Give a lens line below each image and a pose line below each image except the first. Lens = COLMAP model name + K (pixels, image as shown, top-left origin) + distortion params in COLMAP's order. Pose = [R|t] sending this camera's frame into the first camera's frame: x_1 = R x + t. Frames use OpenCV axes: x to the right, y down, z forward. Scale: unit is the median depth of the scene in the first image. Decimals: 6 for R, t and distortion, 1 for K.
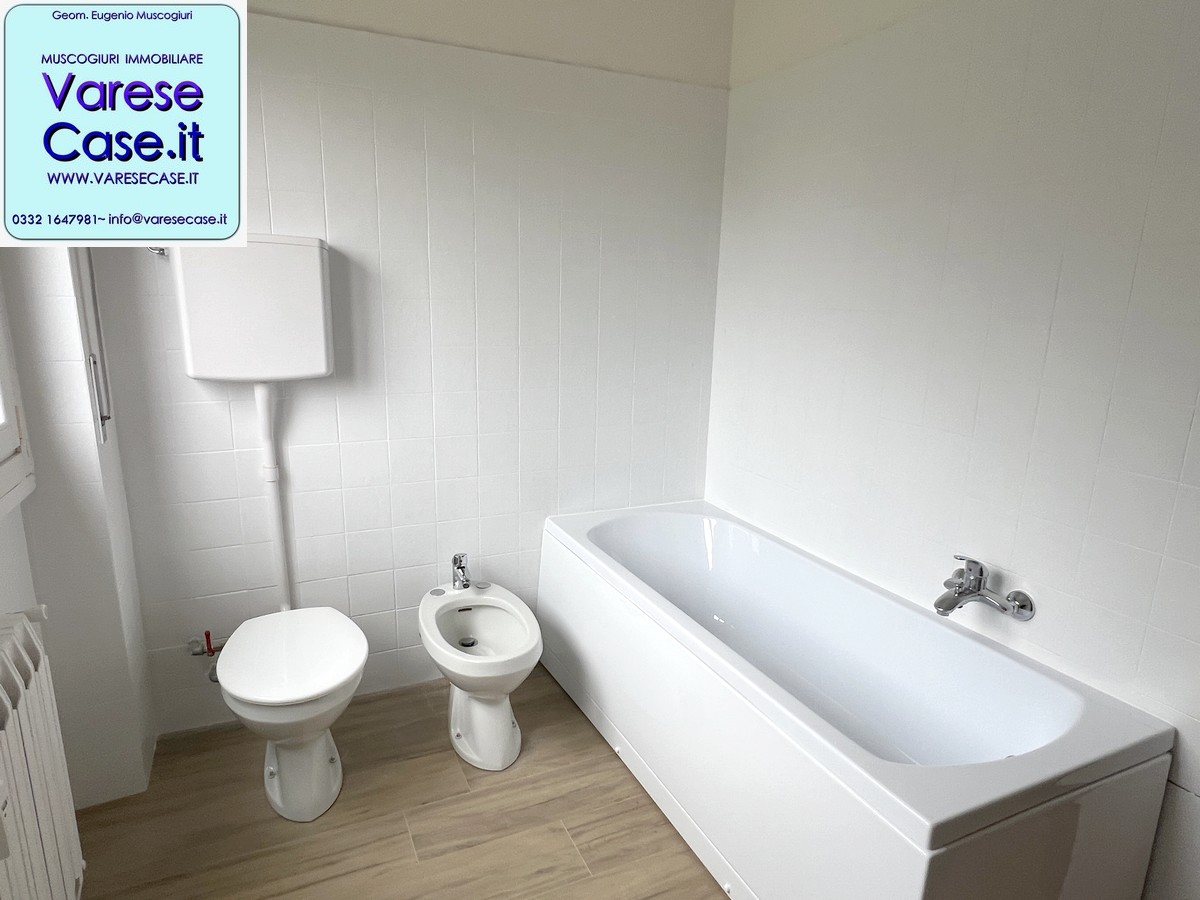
lens RADIAL K [[707.5, 0, 596.2], [0, 707.5, 451.8], [0, 0, 1]] dist [-0.000665, 0.001265]
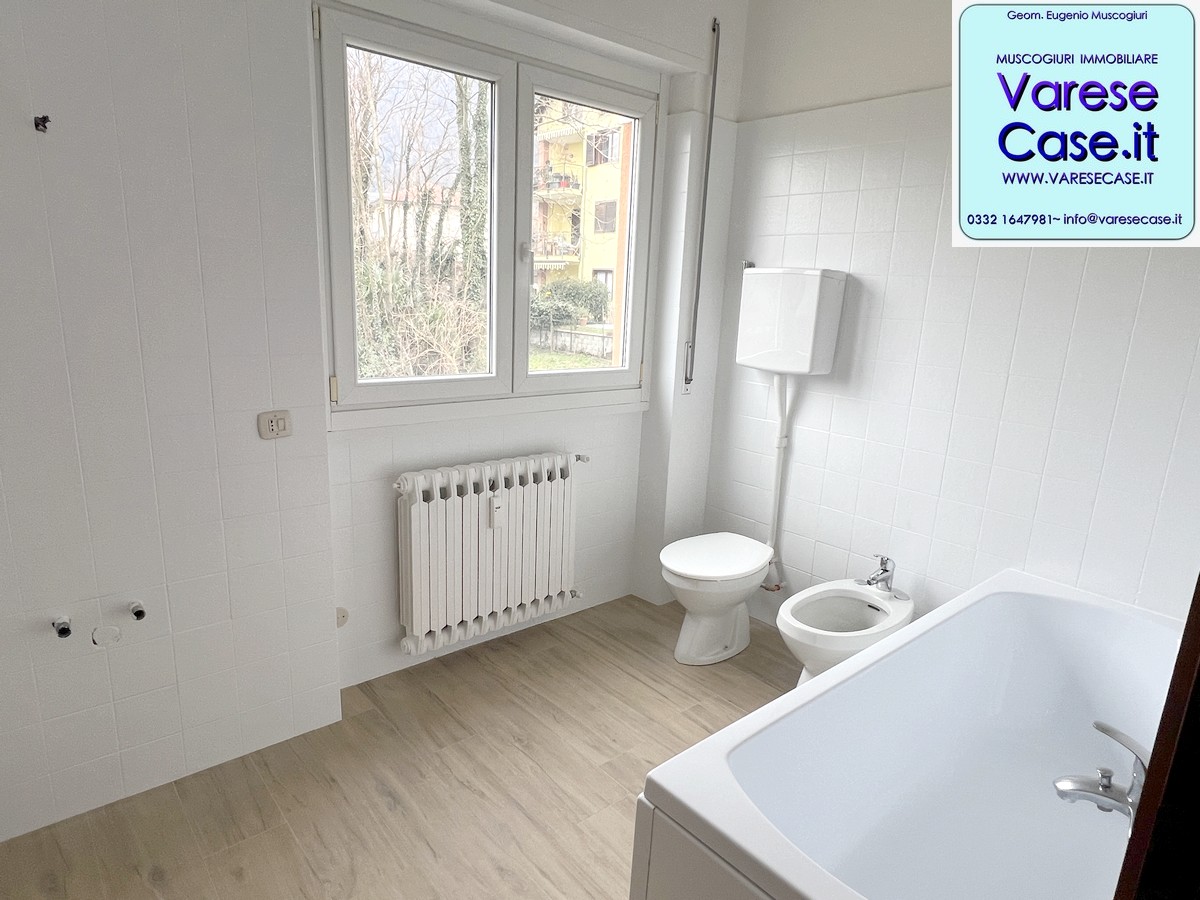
lens RADIAL K [[707.5, 0, 599.6], [0, 707.5, 451.5], [0, 0, 1]] dist [-0.000665, 0.001265]
pose [[0.284307, 0.202934, -0.937010, 0.758165], [-0.263994, 0.956130, 0.126974, -0.033804], [0.921670, 0.211265, 0.325408, 0.257197]]
